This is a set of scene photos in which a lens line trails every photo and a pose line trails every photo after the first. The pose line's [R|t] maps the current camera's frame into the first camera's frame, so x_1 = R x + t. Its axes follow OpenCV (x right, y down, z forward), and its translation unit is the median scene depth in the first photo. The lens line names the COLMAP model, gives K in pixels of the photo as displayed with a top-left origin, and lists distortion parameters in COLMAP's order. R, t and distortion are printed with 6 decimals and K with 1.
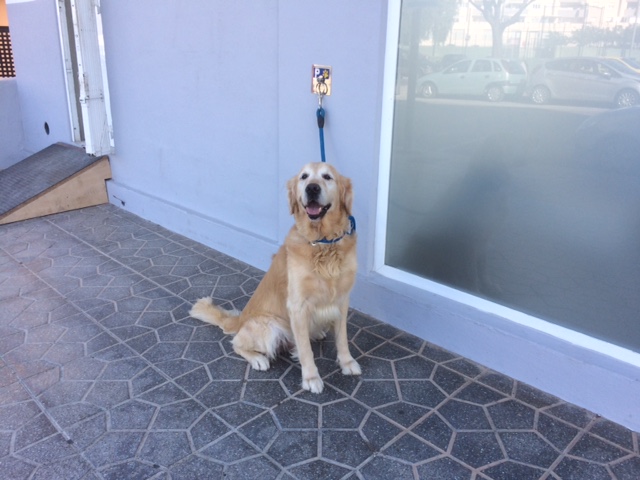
lens RADIAL K [[543.7, 0, 320.0], [0, 543.7, 240.0], [0, 0, 1]] dist [0.110024, -0.078996]
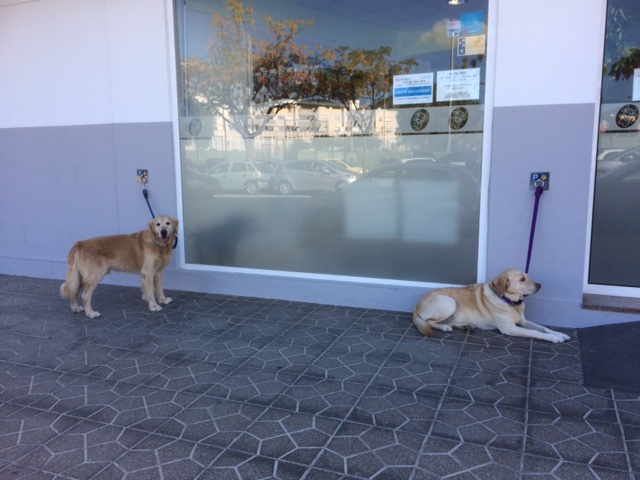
lens RADIAL K [[543.7, 0, 320.0], [0, 543.7, 240.0], [0, 0, 1]] dist [0.110024, -0.078996]
pose [[0.917220, -0.088158, 0.388503, -0.027459], [0.154196, 0.977758, -0.142171, 0.043977], [-0.367329, 0.190308, 0.910413, -0.141168]]
